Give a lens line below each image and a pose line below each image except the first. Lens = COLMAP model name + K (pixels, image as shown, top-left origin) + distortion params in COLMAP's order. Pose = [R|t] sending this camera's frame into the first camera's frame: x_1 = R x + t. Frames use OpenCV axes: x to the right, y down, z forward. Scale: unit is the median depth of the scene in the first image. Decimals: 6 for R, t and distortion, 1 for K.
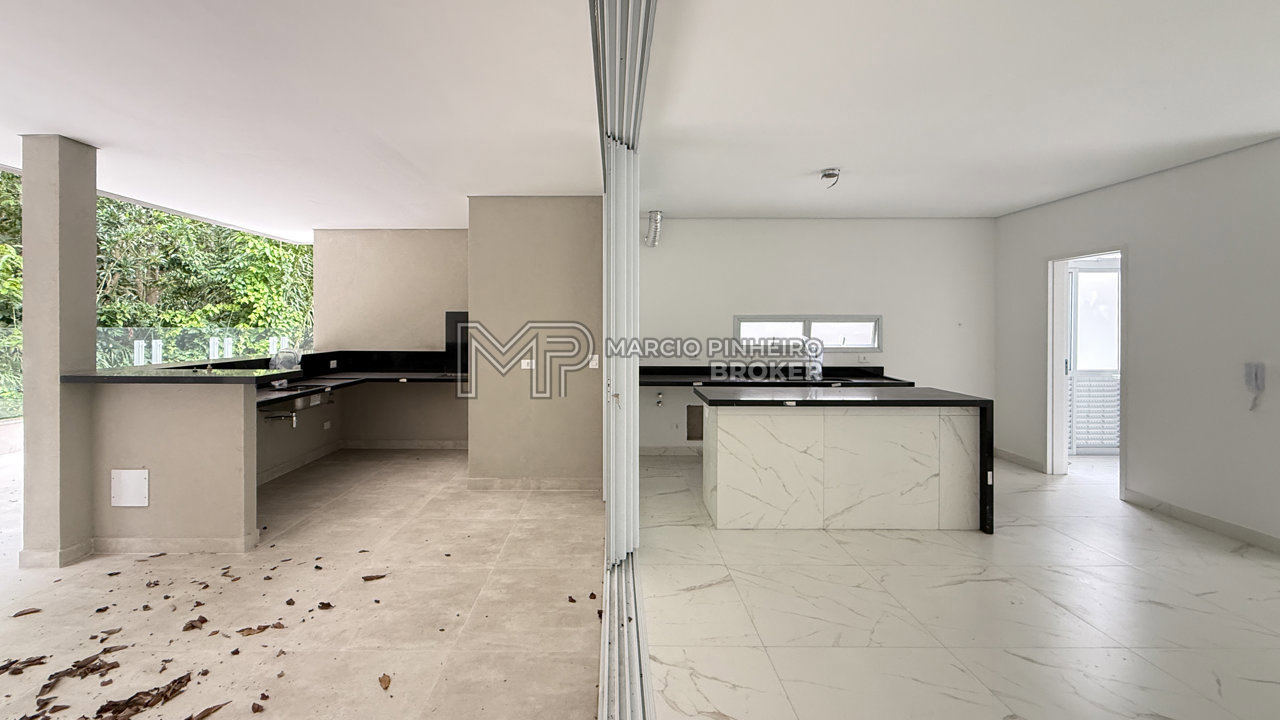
lens RADIAL K [[510.8, 0, 628.1], [0, 510.8, 323.6], [0, 0, 1]] dist [-0.002899, 0.001220]
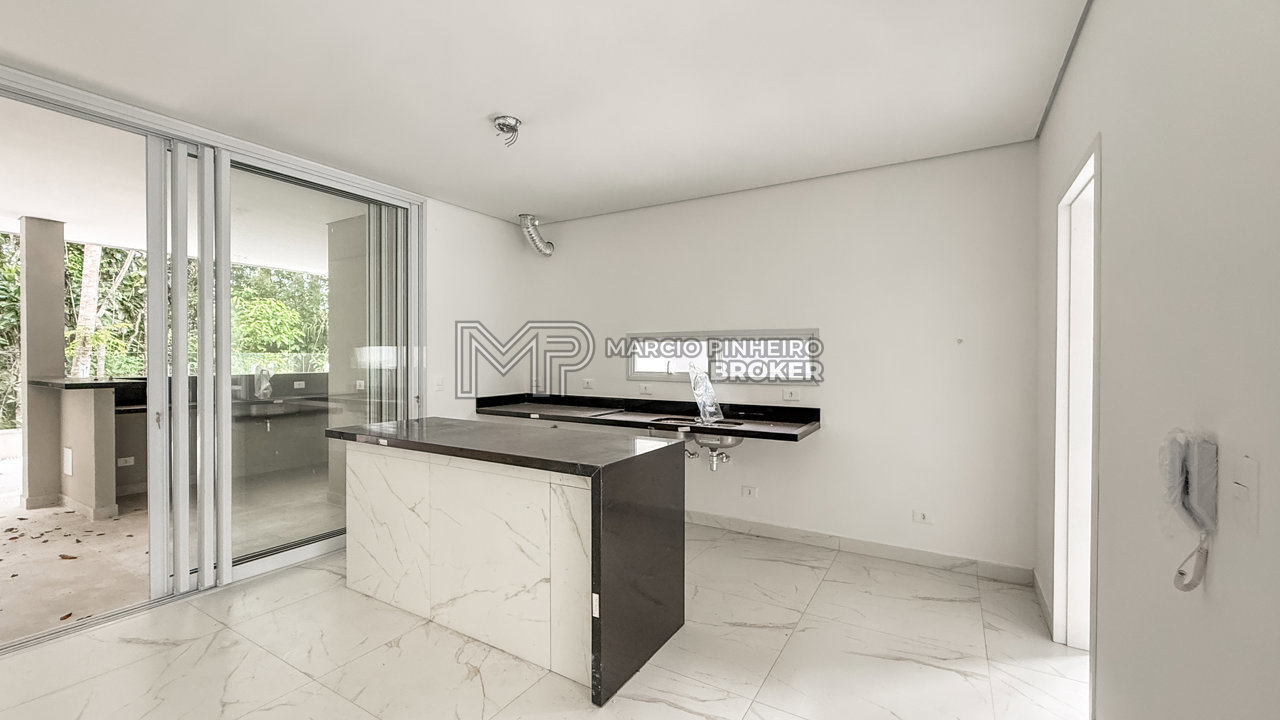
lens RADIAL K [[510.8, 0, 634.4], [0, 510.8, 359.3], [0, 0, 1]] dist [-0.002899, 0.001220]
pose [[0.865688, 0.003254, -0.500574, 0.998308], [0.000305, 0.999975, 0.007028, 0.028716], [0.500584, -0.006236, 0.865665, 0.525333]]
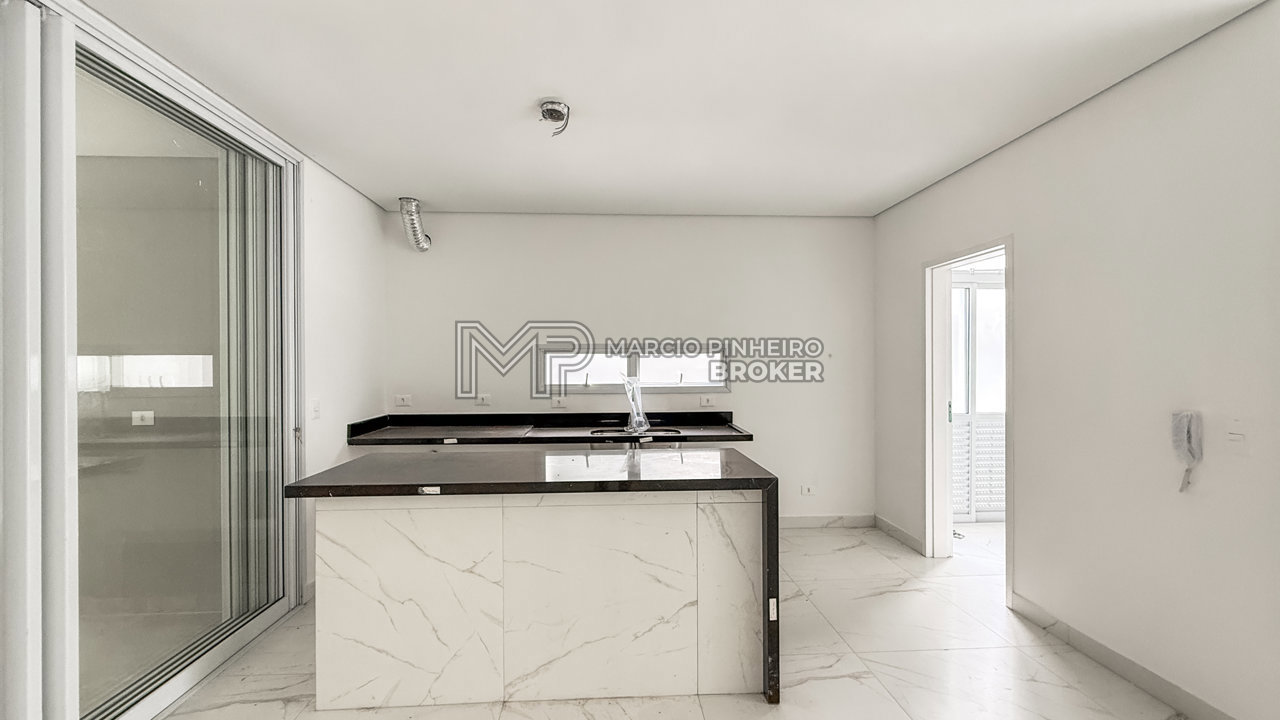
lens RADIAL K [[510.8, 0, 638.4], [0, 510.8, 361.9], [0, 0, 1]] dist [-0.002899, 0.001220]
pose [[0.997771, -0.005530, 0.066503, 0.502500], [0.005402, 0.999983, 0.002098, 0.013099], [-0.066514, -0.001734, 0.997784, 0.409507]]
